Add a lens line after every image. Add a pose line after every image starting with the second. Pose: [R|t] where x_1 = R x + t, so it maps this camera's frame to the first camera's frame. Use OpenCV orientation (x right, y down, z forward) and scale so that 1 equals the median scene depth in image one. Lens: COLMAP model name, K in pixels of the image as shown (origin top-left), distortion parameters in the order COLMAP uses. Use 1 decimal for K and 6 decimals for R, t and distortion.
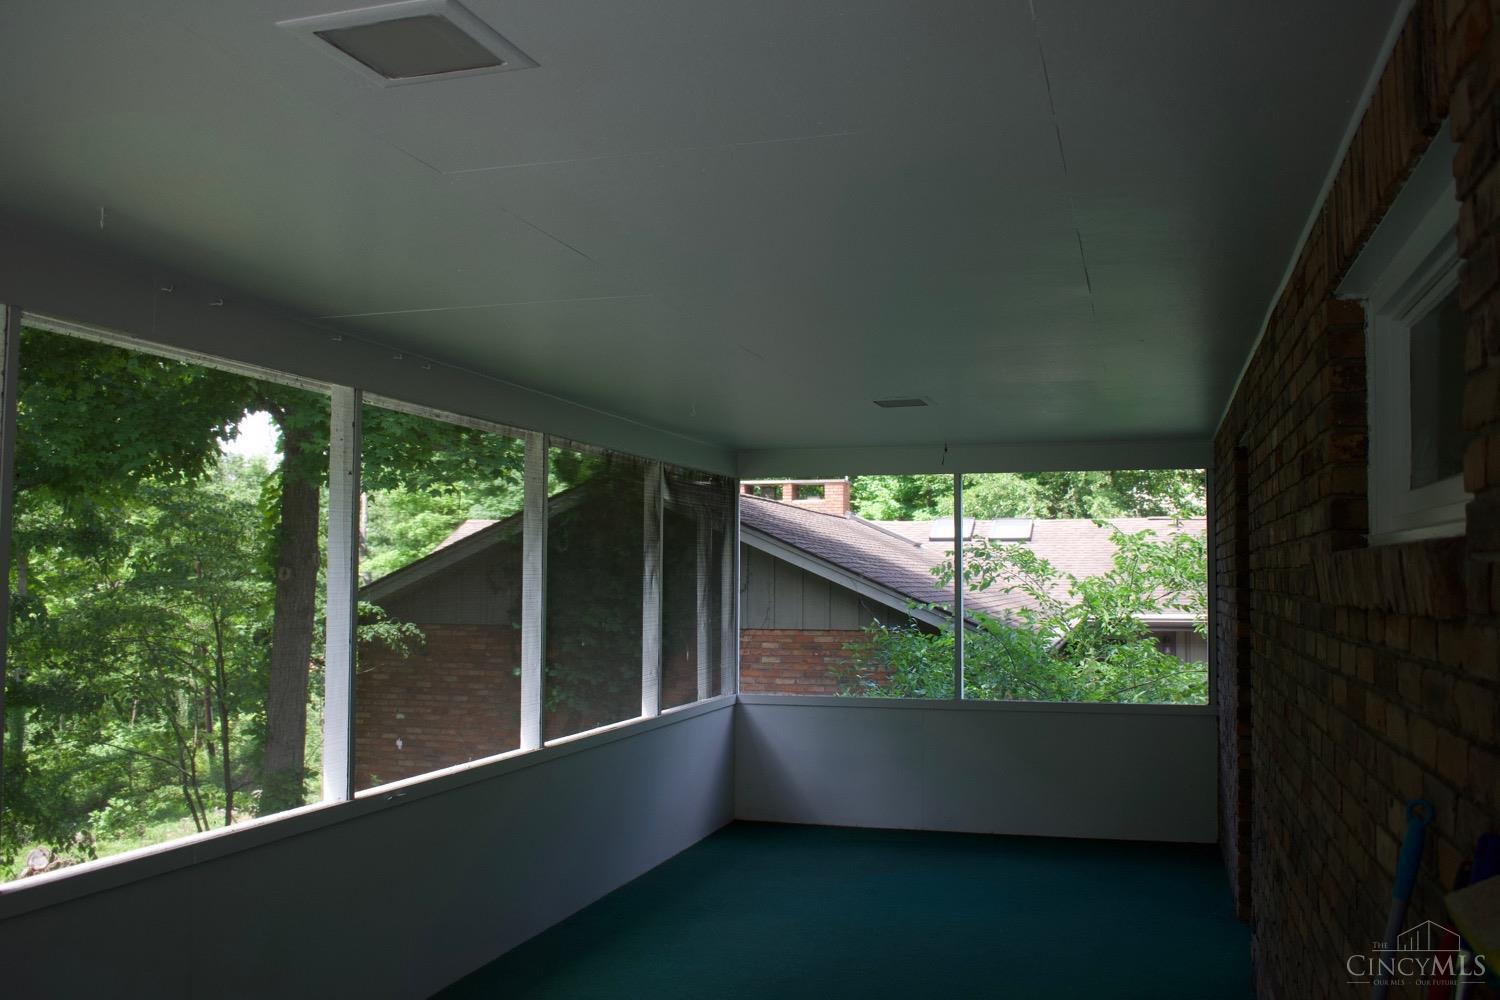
lens RADIAL K [[1430.6, 0, 747.5], [0, 1430.6, 505.1], [0, 0, 1]] dist [-0.000586, 0.000000]
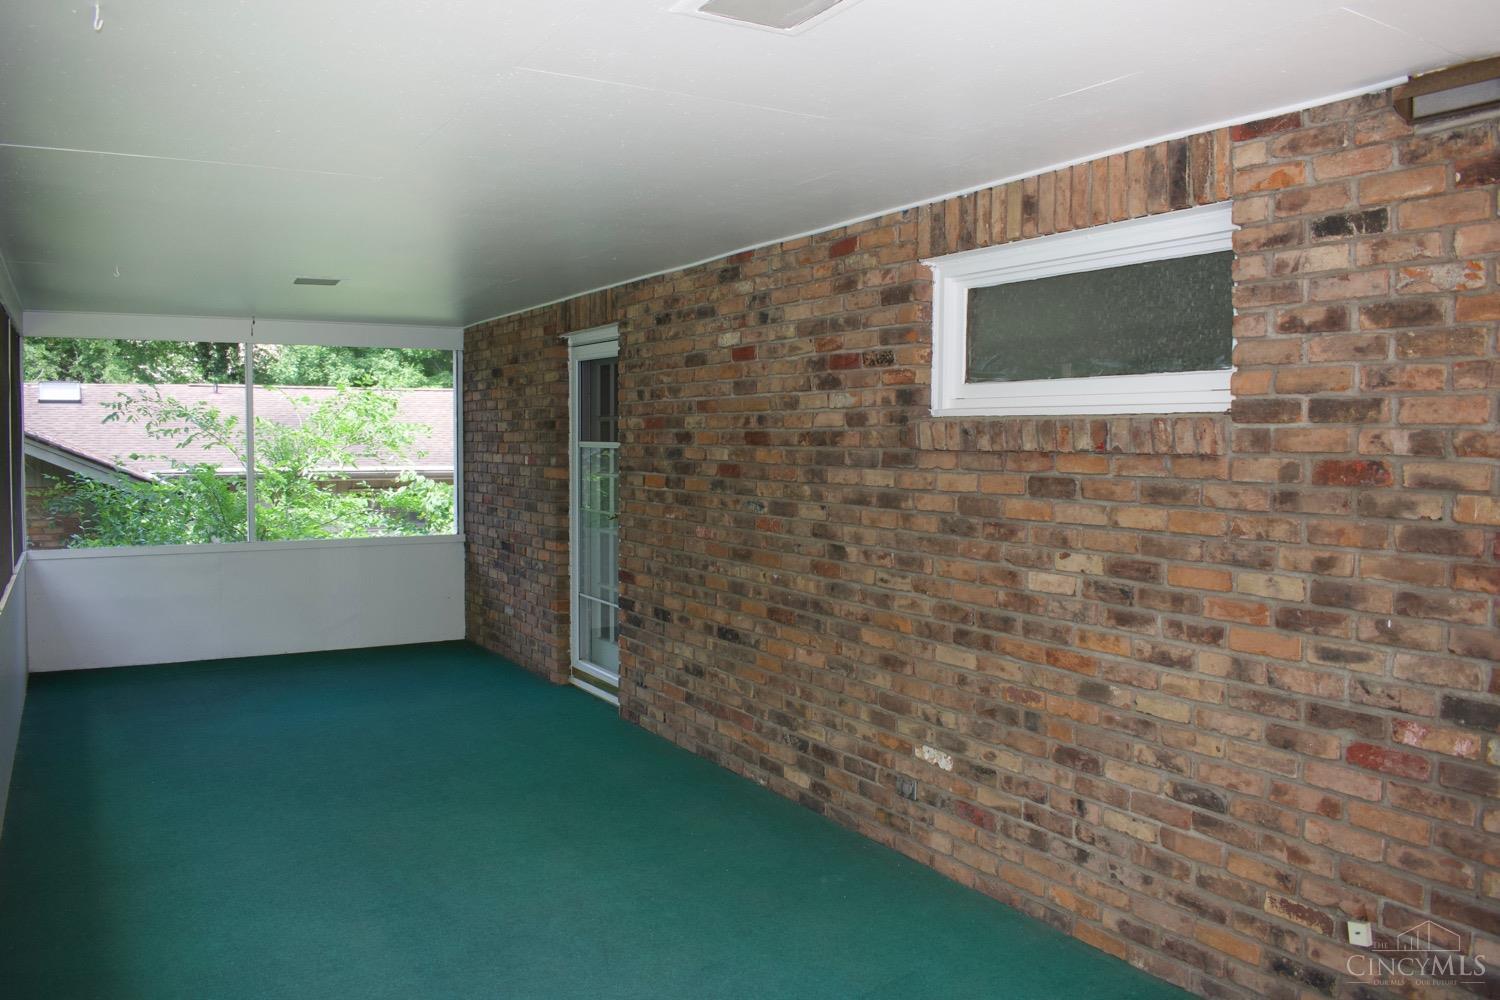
lens RADIAL K [[1181.5, 0, 749.5], [0, 1181.5, 495.0], [0, 0, 1]] dist [-0.015639, -0.005715]
pose [[0.693435, -0.029024, 0.719934, -0.230074], [-0.041254, 0.995950, 0.079888, 0.006173], [-0.719337, -0.085097, 0.689429, 0.061709]]
